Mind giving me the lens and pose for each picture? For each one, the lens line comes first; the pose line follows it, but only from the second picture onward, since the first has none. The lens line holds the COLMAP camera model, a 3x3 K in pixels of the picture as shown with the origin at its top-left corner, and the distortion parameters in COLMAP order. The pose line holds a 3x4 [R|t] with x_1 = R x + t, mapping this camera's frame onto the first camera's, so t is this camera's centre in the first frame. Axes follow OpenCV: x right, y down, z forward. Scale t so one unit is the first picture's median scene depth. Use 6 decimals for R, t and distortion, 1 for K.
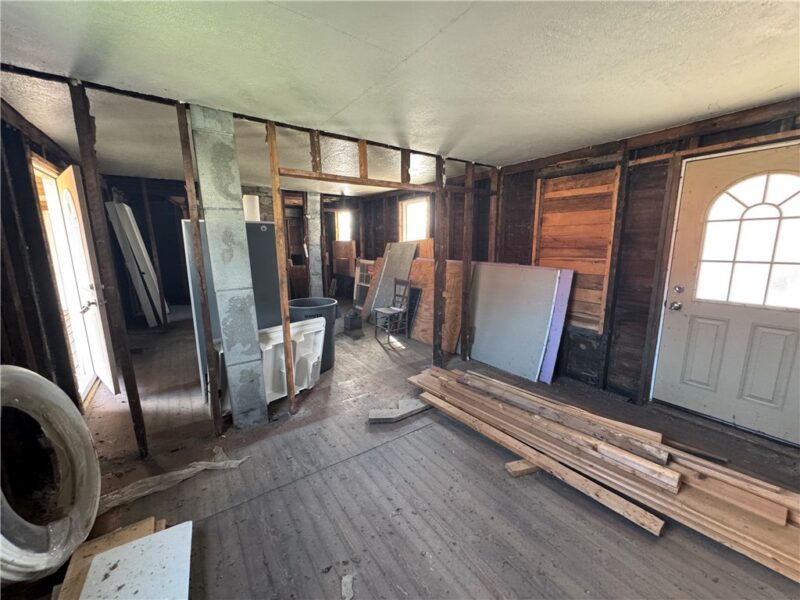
lens RADIAL K [[319.8, 0, 401.0], [0, 319.8, 301.2], [0, 0, 1]] dist [-0.010228, 0.000877]
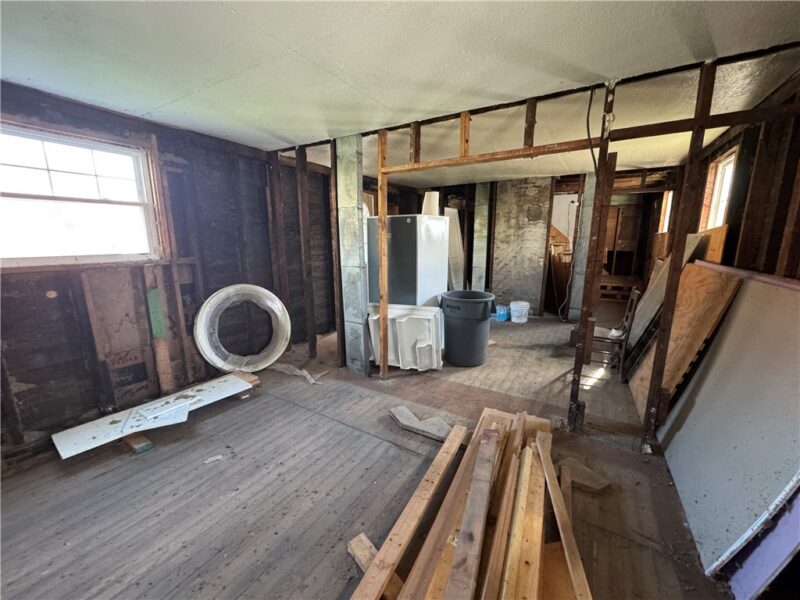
lens RADIAL K [[319.8, 0, 399.6], [0, 319.8, 301.6], [0, 0, 1]] dist [-0.010228, 0.000877]
pose [[0.389114, 0.184114, -0.902603, 0.796298], [-0.171033, 0.977227, 0.125603, -0.096047], [0.905173, 0.105501, 0.411742, 0.625513]]
